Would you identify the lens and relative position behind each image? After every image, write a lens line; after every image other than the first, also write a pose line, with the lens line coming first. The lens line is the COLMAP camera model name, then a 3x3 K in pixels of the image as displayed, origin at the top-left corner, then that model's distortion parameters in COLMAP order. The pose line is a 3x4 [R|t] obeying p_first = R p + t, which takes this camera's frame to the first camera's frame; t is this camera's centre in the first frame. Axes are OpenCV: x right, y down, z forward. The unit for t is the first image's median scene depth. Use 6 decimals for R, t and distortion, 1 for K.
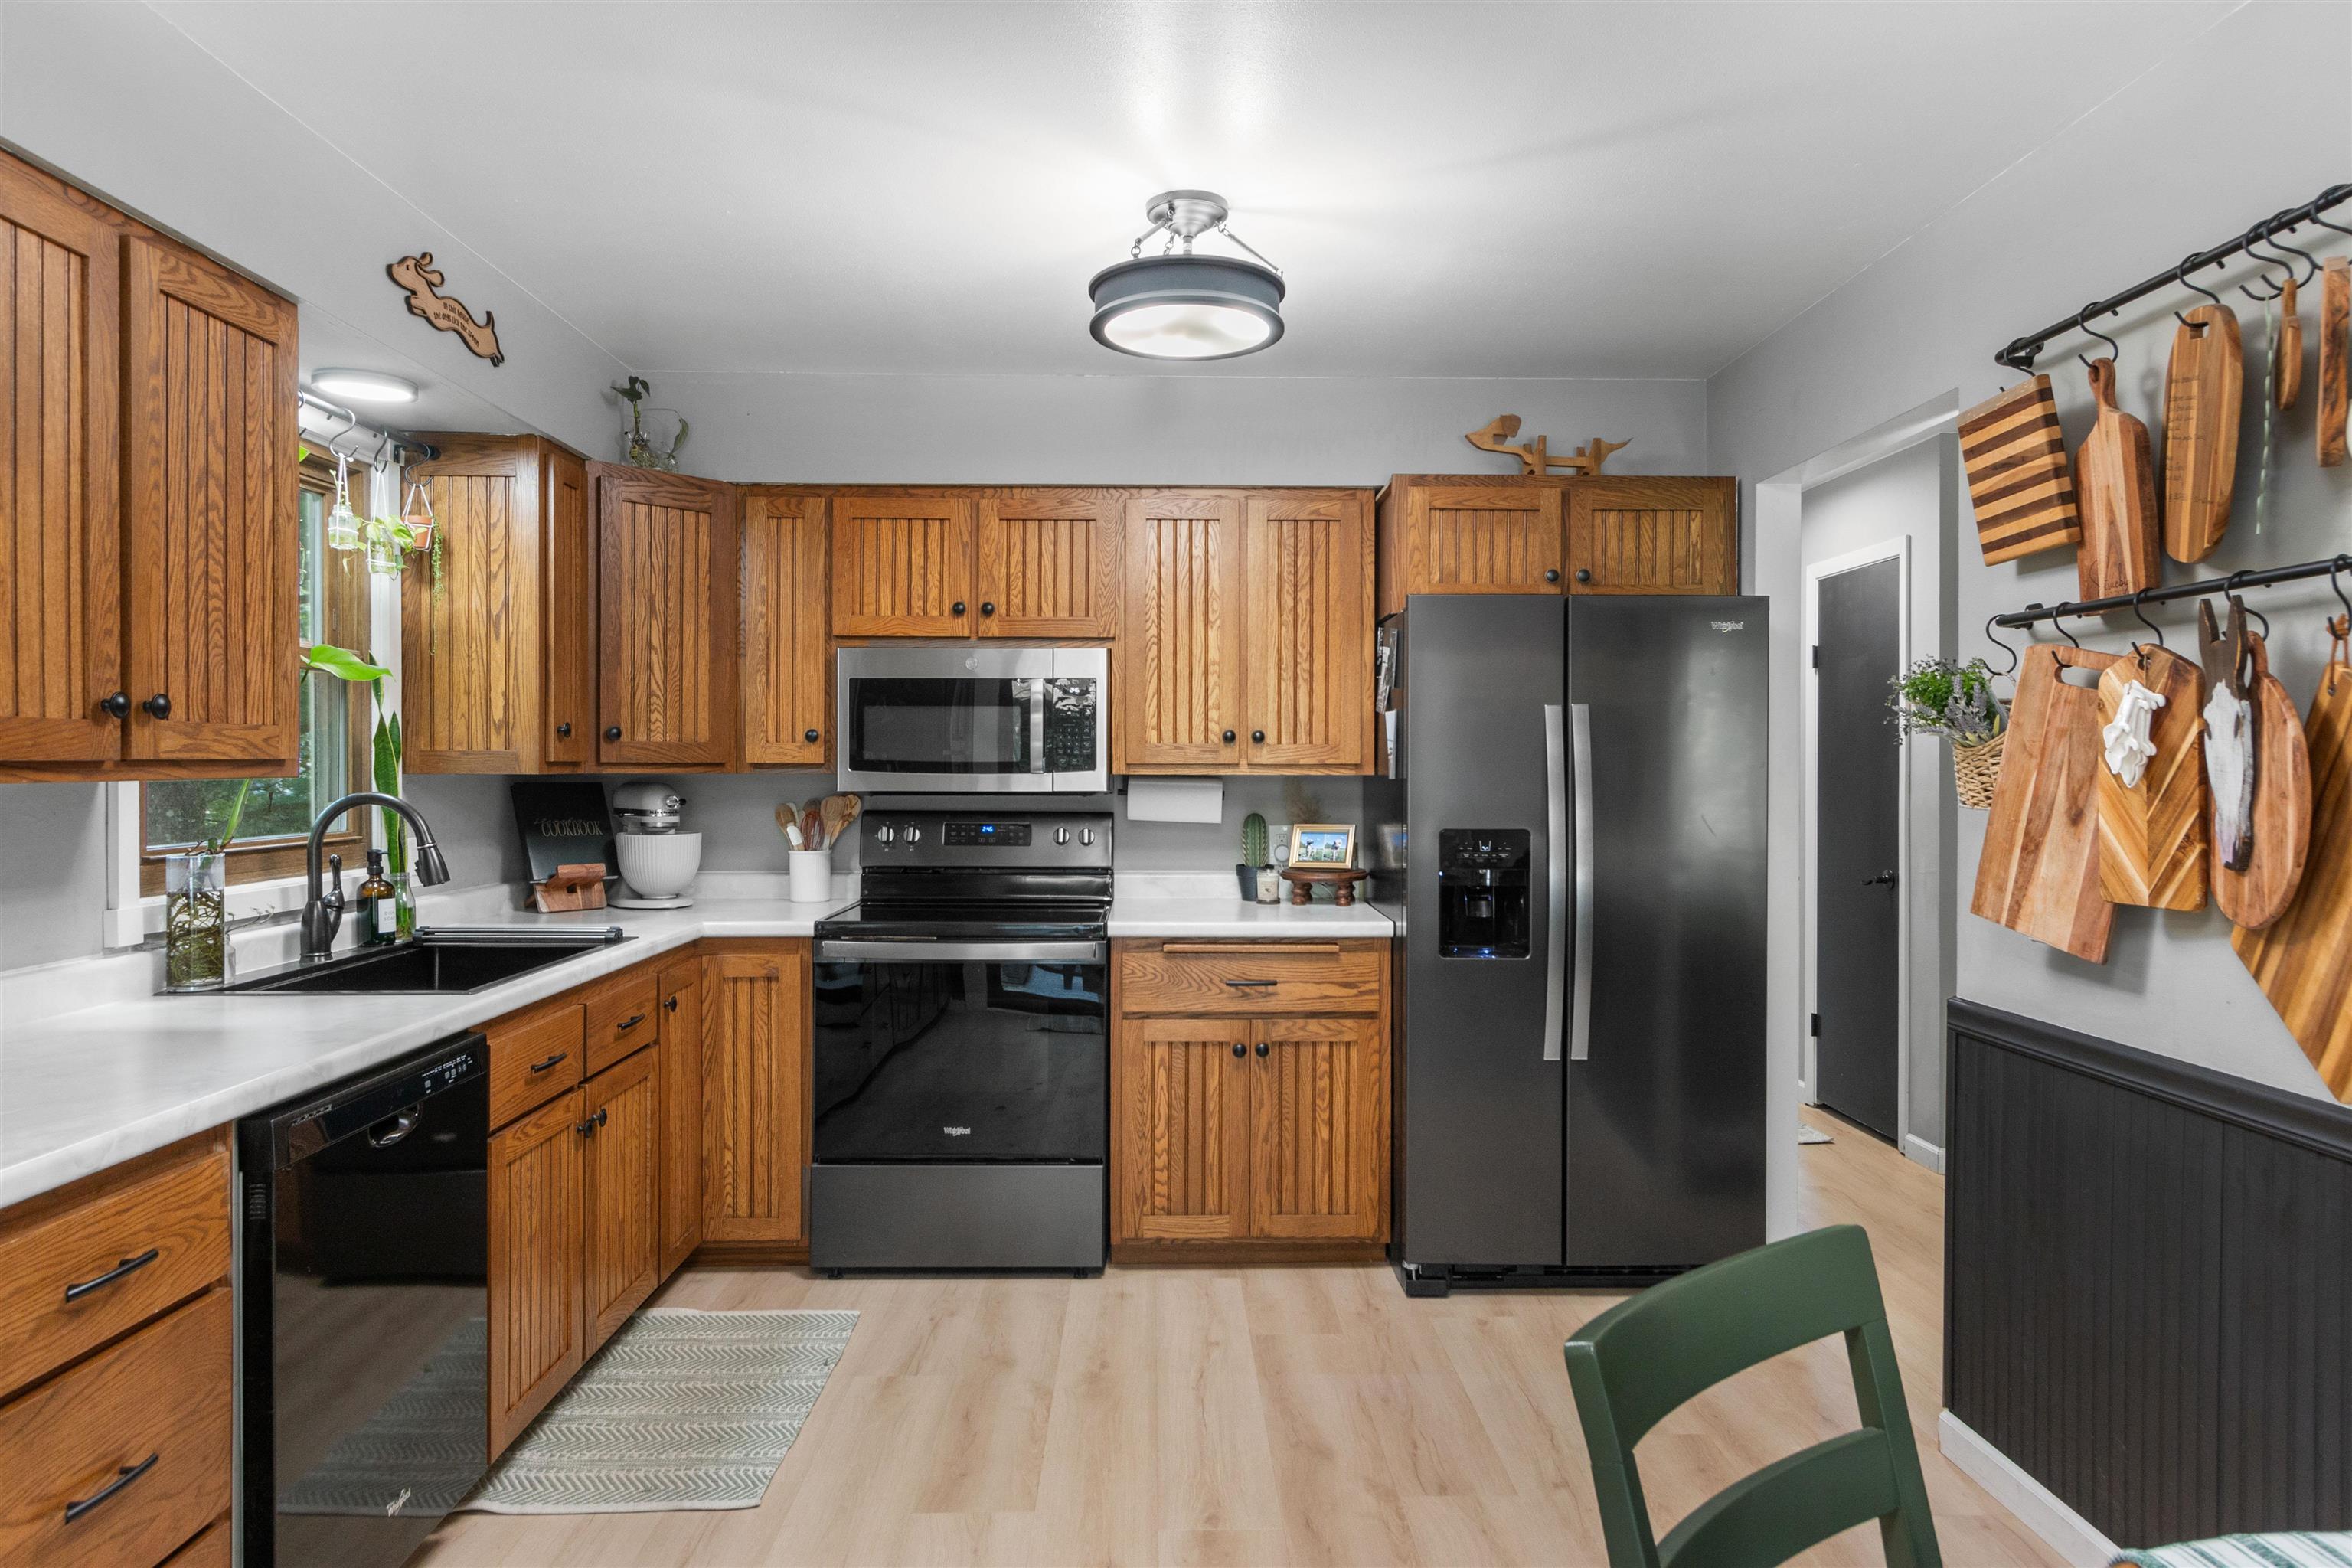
lens RADIAL K [[1477.9, 0, 1177.0], [0, 1477.9, 780.0], [0, 0, 1]] dist [-0.001043, -0.000389]
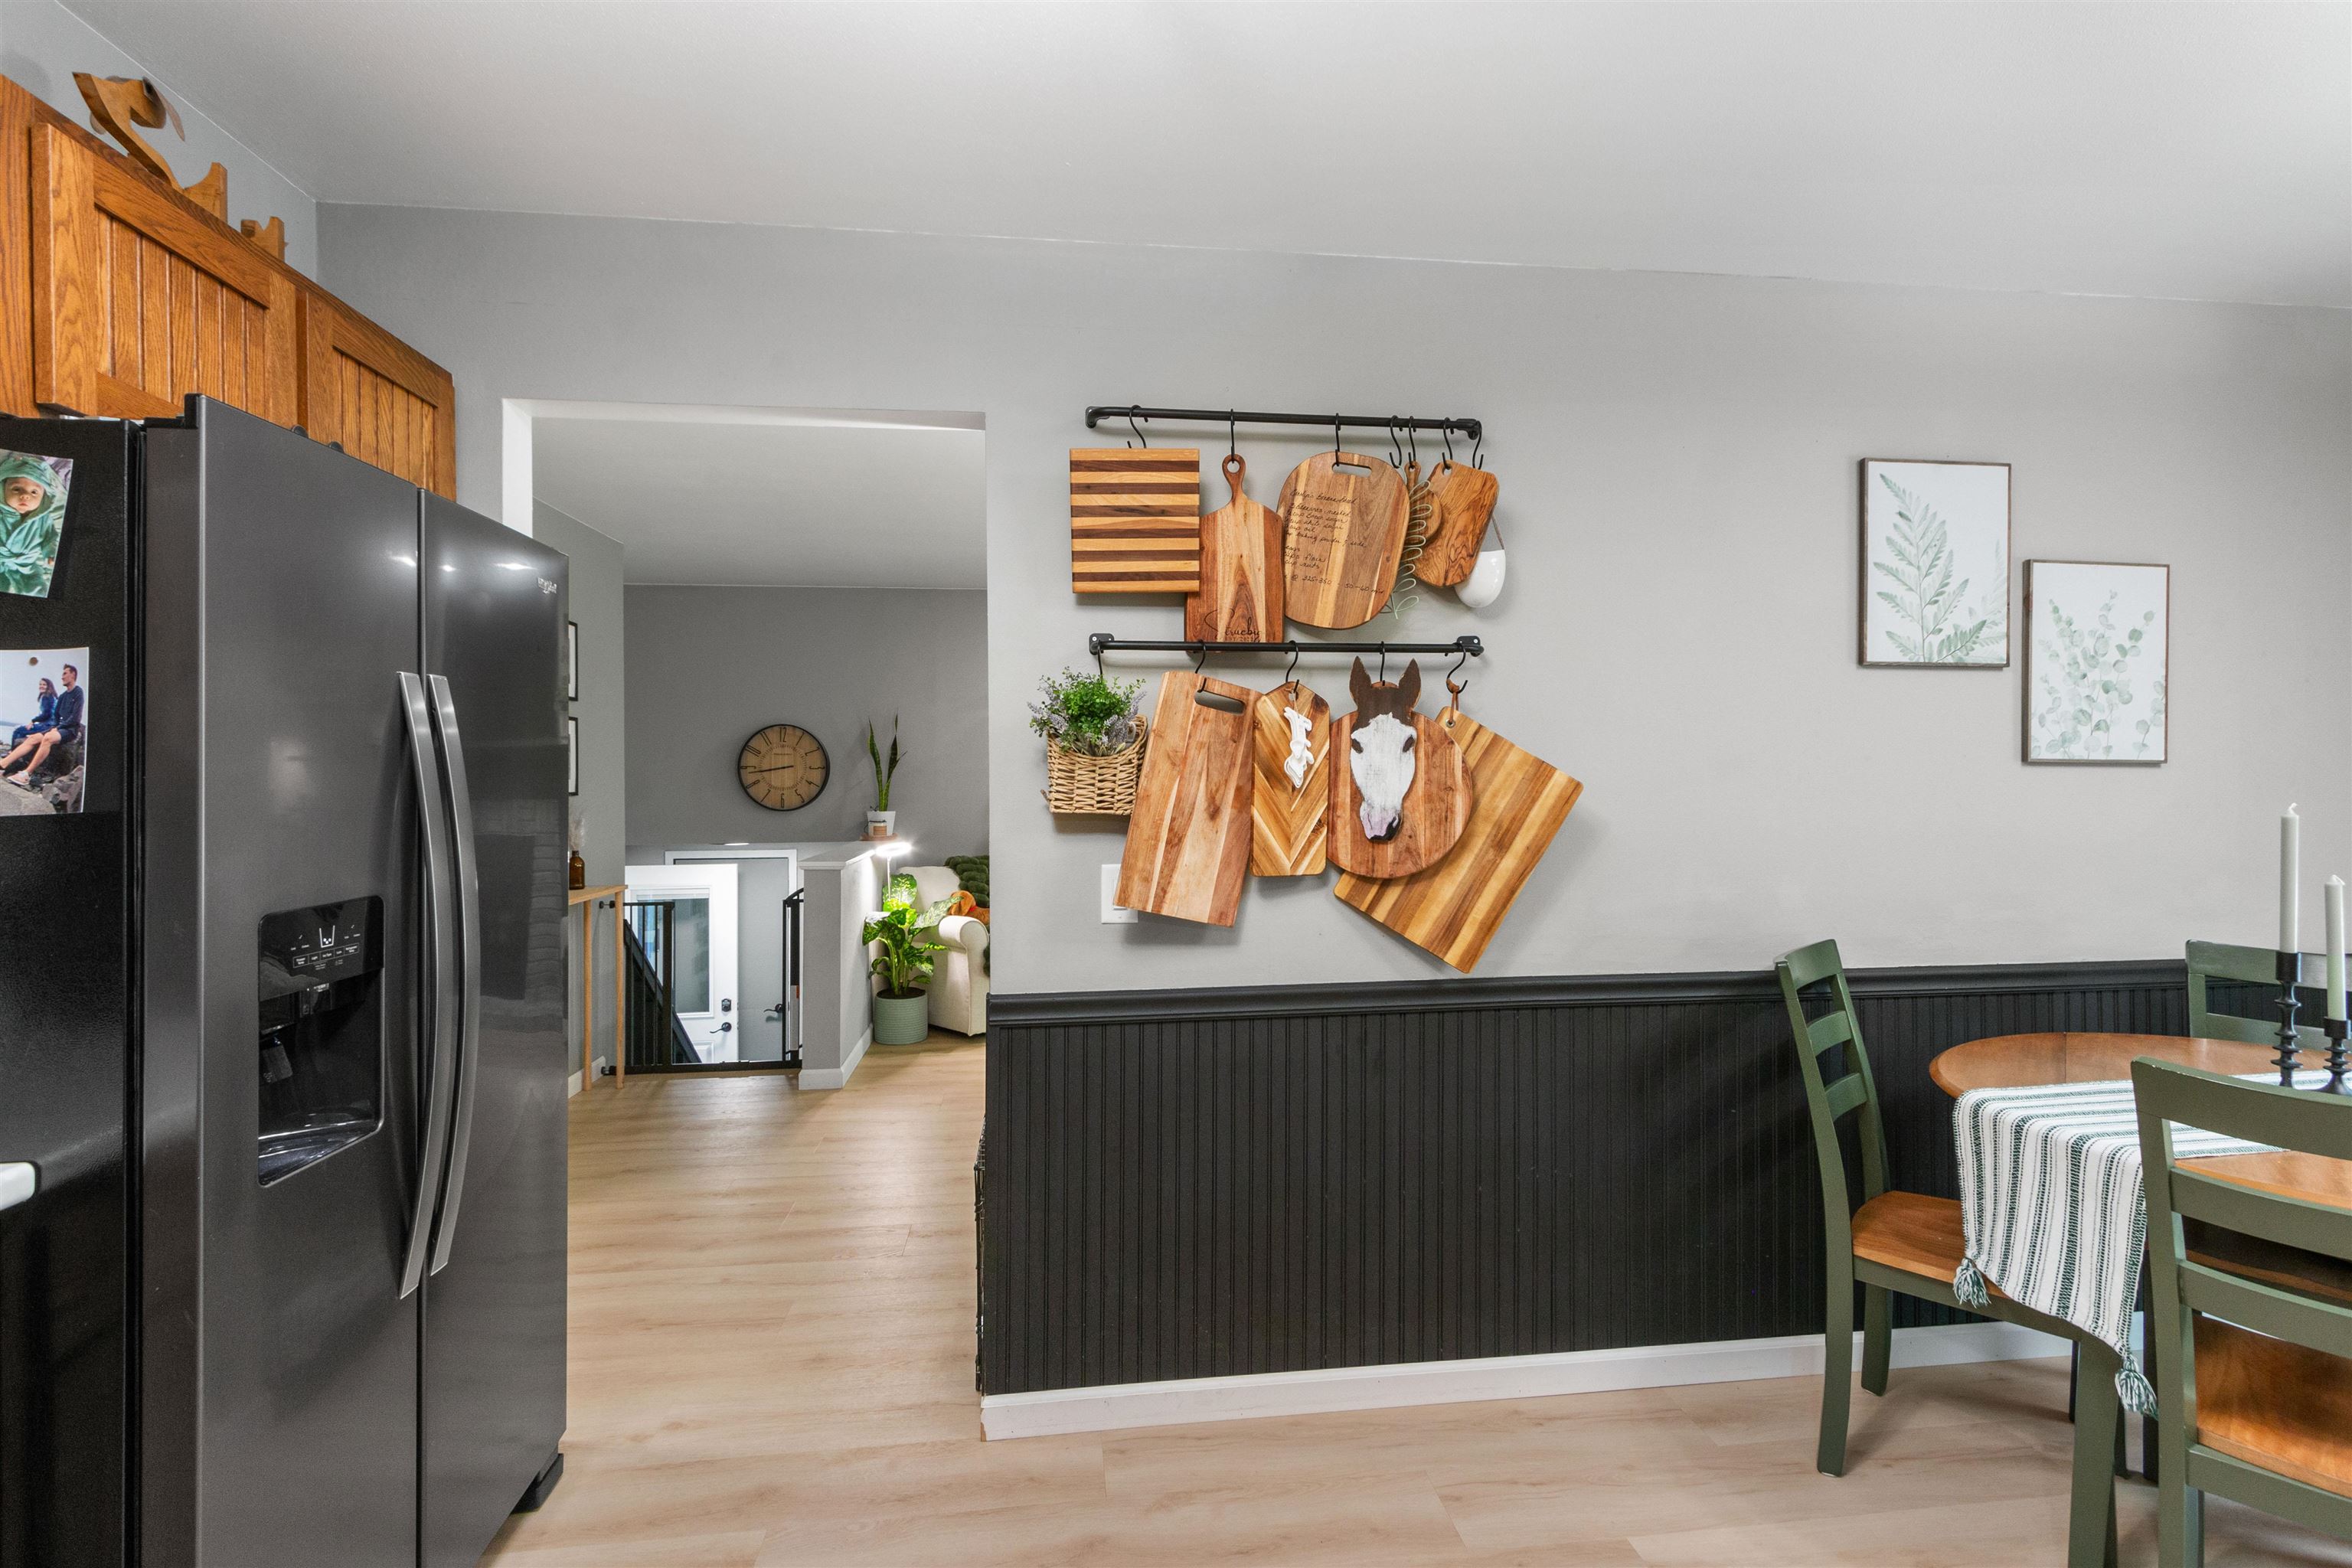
lens RADIAL K [[1088.0, 0, 1174.3], [0, 1088.0, 765.6], [0, 0, 1]] dist [0.004152, -0.000041]
pose [[-0.111676, 0.000390, 0.993745, -0.294049], [0.014388, 0.999896, 0.001225, -0.016409], [-0.993641, 0.014435, -0.111670, 1.107879]]
